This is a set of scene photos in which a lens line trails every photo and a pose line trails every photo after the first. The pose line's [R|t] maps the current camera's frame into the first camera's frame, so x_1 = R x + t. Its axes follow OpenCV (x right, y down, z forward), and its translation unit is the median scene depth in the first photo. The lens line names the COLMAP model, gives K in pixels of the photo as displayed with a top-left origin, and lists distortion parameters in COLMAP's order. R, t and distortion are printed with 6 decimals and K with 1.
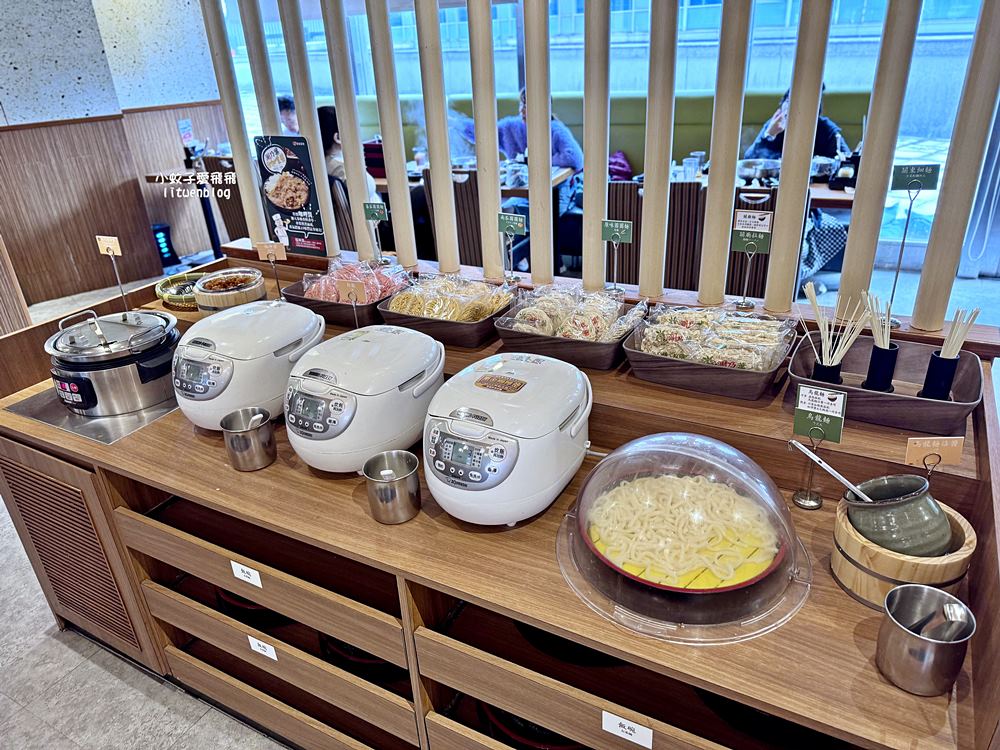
lens RADIAL K [[716.1, 0, 500.0], [0, 716.1, 375.0], [0, 0, 1]] dist [0.013942, -0.044610]
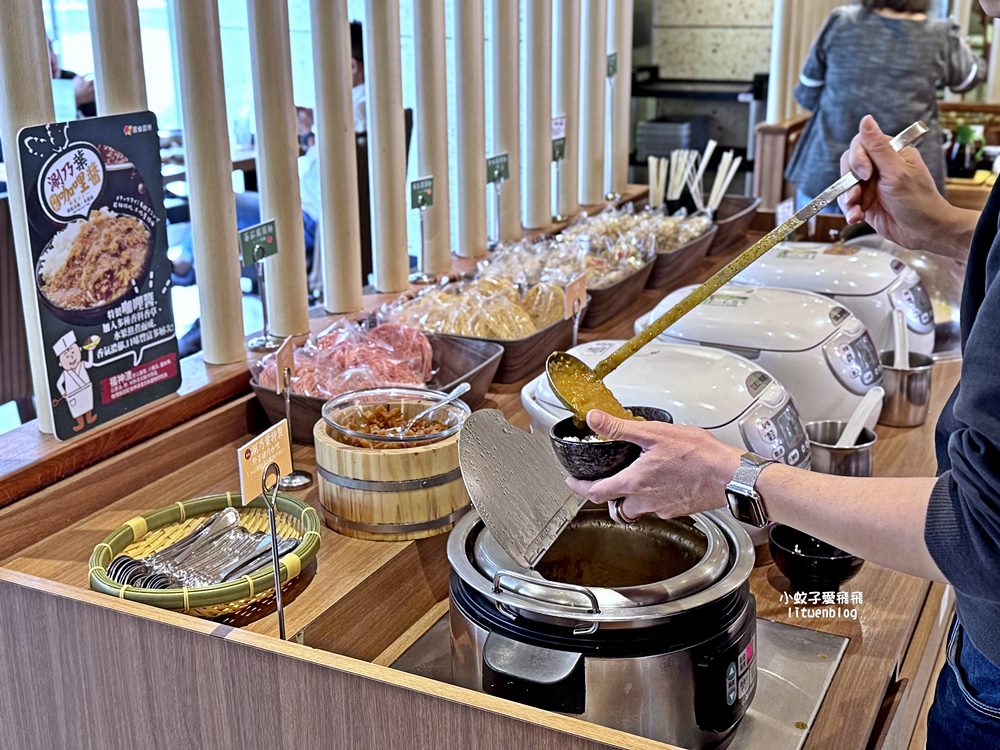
lens RADIAL K [[1239.1, 0, 500.0], [0, 1239.1, 375.0], [0, 0, 1]] dist [-0.001371, 0.003269]
pose [[-0.058788, -0.255560, 0.965004, -0.960669], [0.441327, 0.860426, 0.254751, -0.276512], [-0.895419, 0.440859, 0.062203, 0.791682]]
